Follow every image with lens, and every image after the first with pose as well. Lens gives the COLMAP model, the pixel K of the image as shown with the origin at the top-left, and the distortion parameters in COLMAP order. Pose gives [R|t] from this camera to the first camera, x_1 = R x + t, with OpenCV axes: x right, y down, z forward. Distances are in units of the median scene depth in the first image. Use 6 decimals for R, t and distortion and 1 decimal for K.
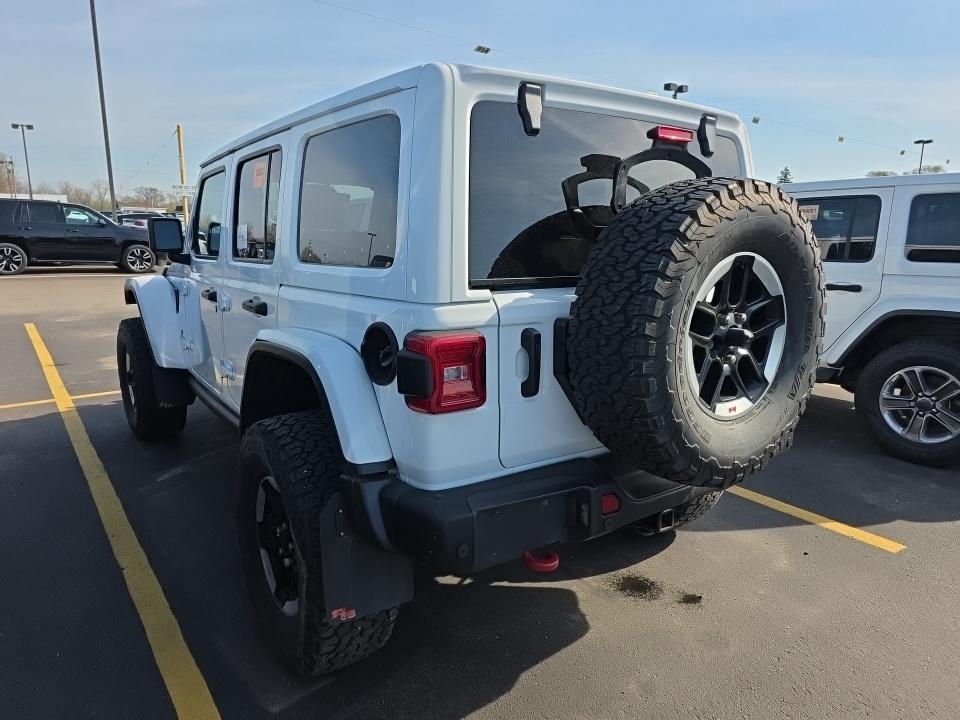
lens RADIAL K [[652.3, 0, 484.3], [0, 652.3, 363.0], [0, 0, 1]] dist [0.068816, -0.066655]
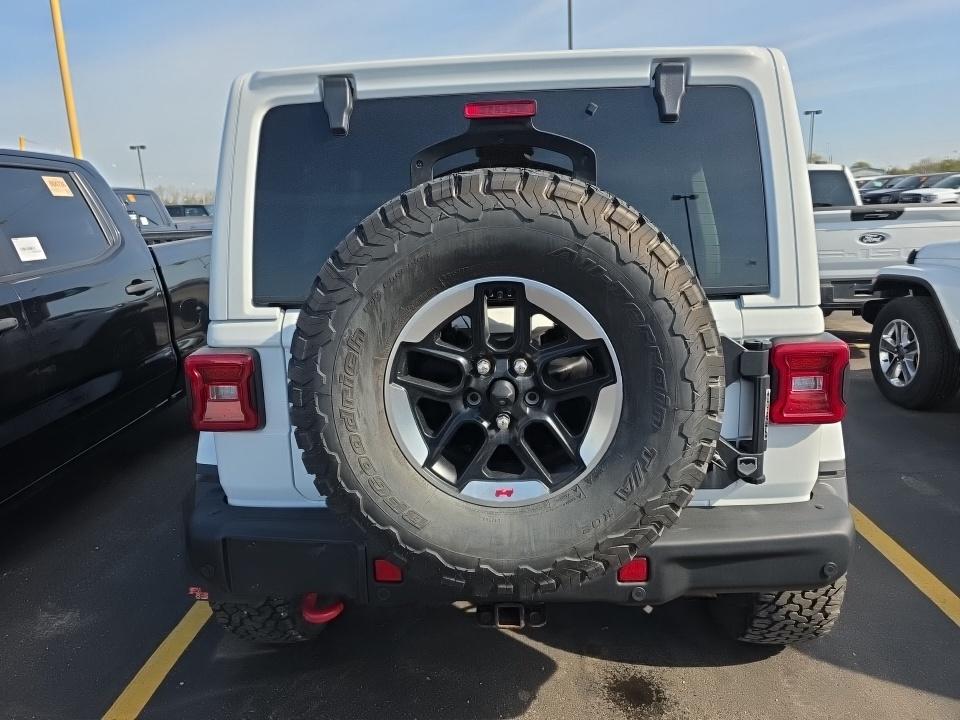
lens RADIAL K [[653.3, 0, 485.8], [0, 653.3, 351.5], [0, 0, 1]] dist [0.063976, -0.062168]
pose [[0.771173, 0.100473, -0.628647, 0.793135], [-0.084905, 0.994878, 0.054852, -0.120044], [0.630938, 0.011075, 0.775754, 0.430980]]
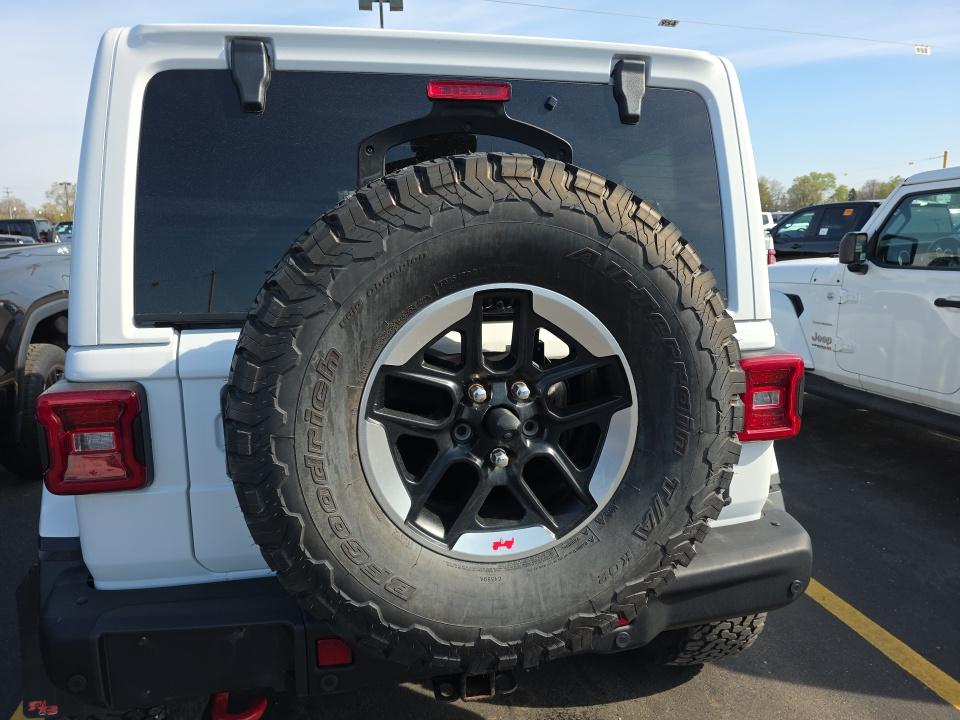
lens RADIAL K [[656.2, 0, 475.1], [0, 656.2, 360.9], [0, 0, 1]] dist [0.043216, -0.042908]
pose [[0.909964, 0.062551, -0.409942, 0.586553], [-0.064326, 0.997884, 0.009475, -0.098893], [0.409667, 0.017748, 0.912062, 0.442376]]
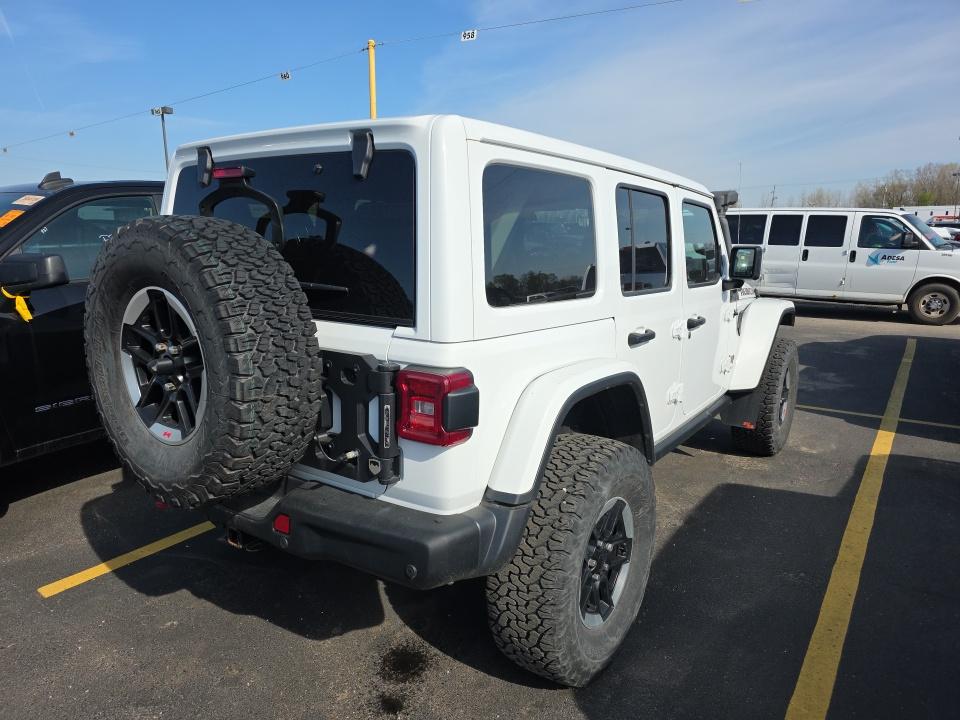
lens RADIAL K [[652.3, 0, 484.3], [0, 652.3, 363.0], [0, 0, 1]] dist [0.068816, -0.066655]
pose [[0.305094, 0.182343, -0.934703, 1.498760], [-0.191550, 0.973189, 0.127327, -0.272488], [0.932859, 0.140196, 0.331842, 1.104649]]
